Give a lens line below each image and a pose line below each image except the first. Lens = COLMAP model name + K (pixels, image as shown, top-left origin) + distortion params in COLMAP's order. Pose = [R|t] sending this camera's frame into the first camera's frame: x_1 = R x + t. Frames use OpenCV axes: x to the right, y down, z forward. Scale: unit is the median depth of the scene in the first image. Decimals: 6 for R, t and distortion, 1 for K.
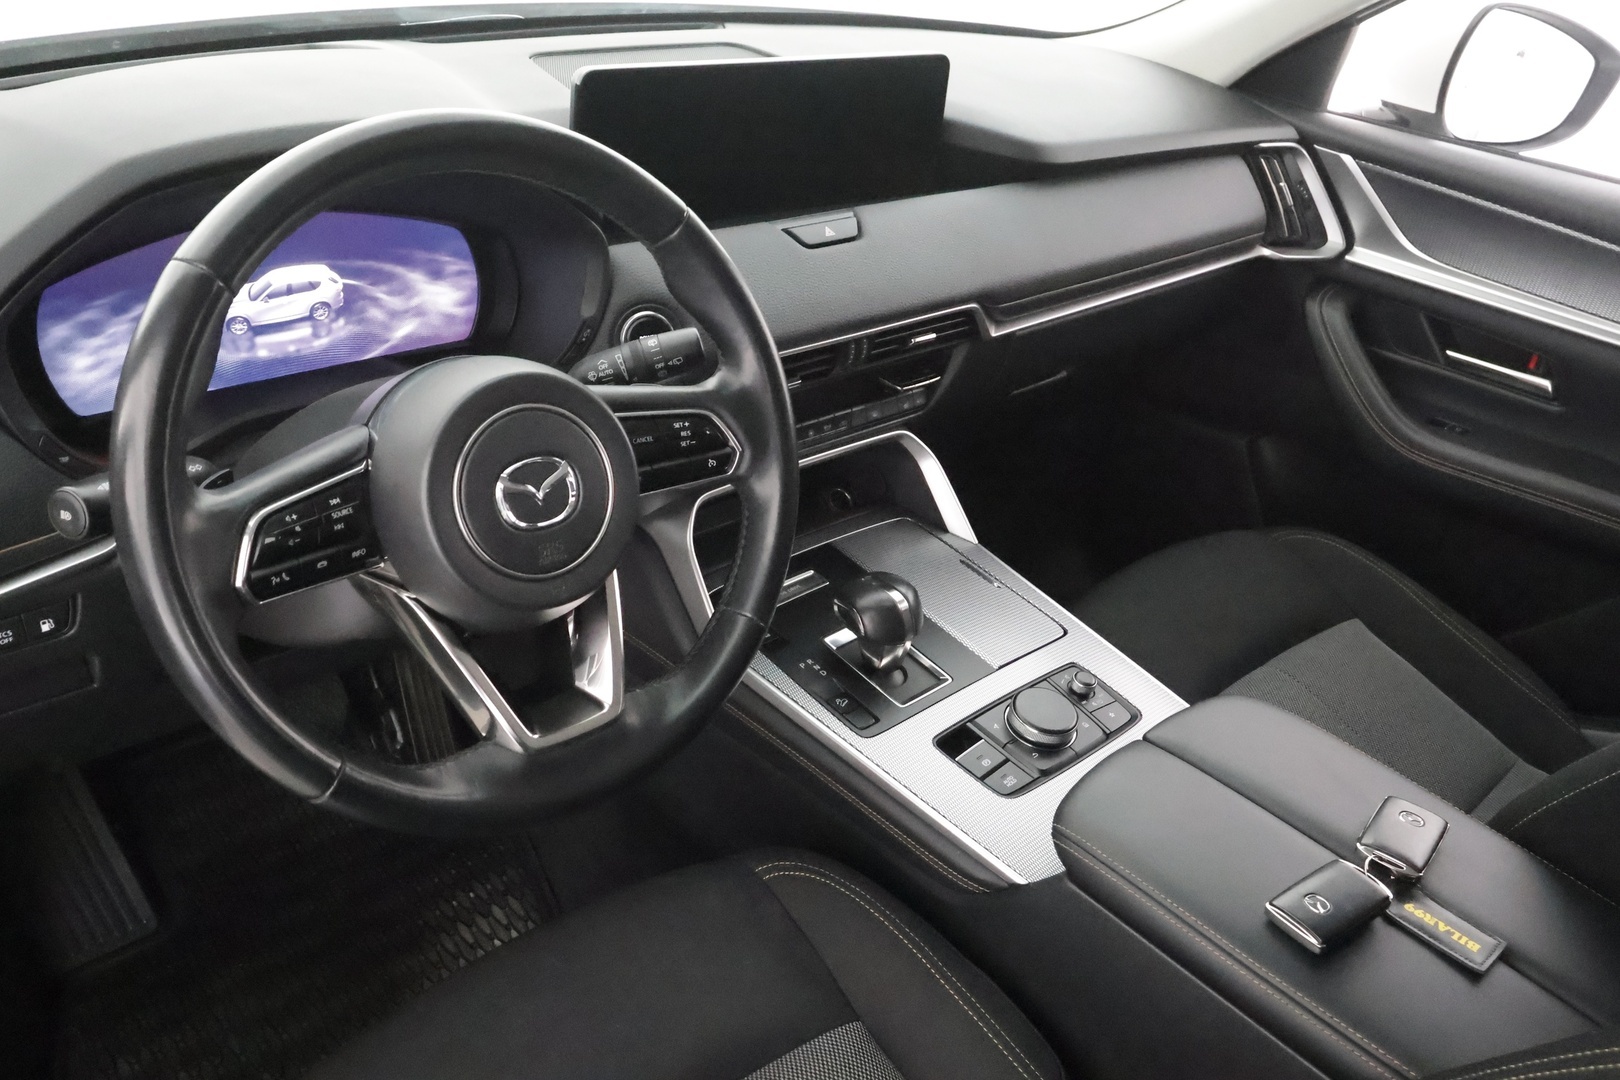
lens RADIAL K [[1296.5, 0, 808.1], [0, 1296.5, 538.2], [0, 0, 1]] dist [-0.000628, 0.013252]
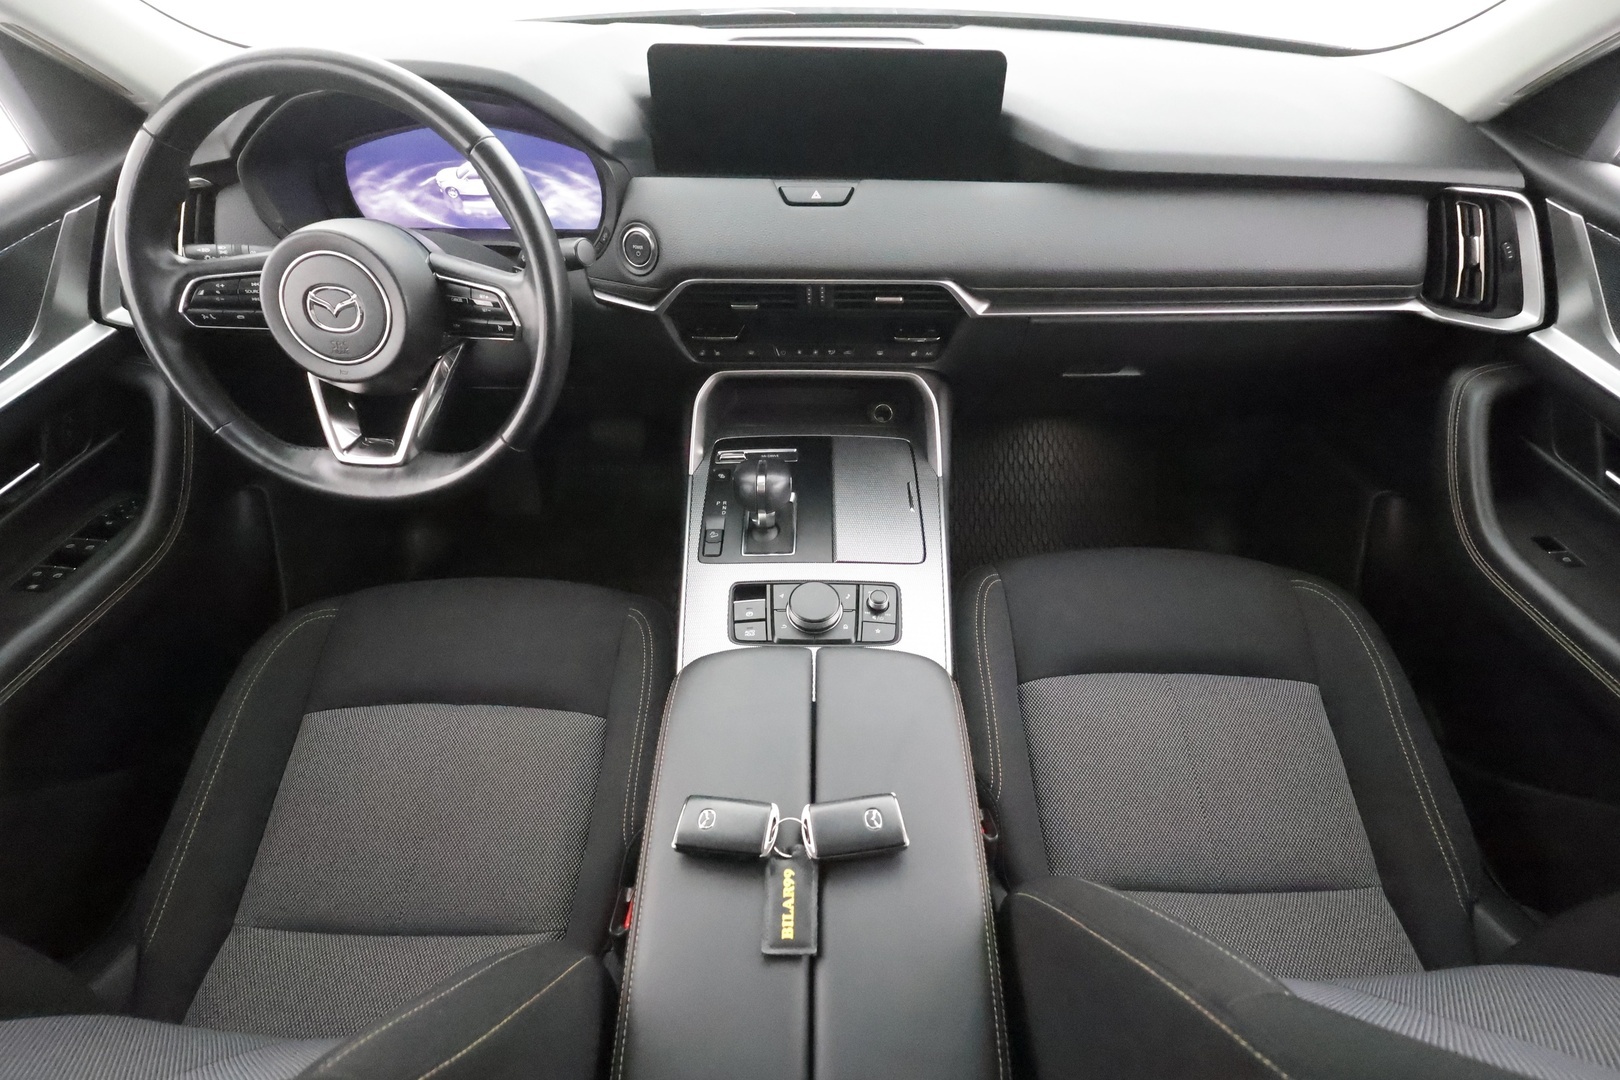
lens RADIAL K [[761.8, 0, 814.4], [0, 761.8, 539.1], [0, 0, 1]] dist [0.006481, -0.000599]
pose [[0.739024, 0.392712, -0.547377, 0.551592], [-0.283468, 0.918359, 0.276156, -0.130001], [0.611138, -0.048922, 0.790011, 0.381259]]
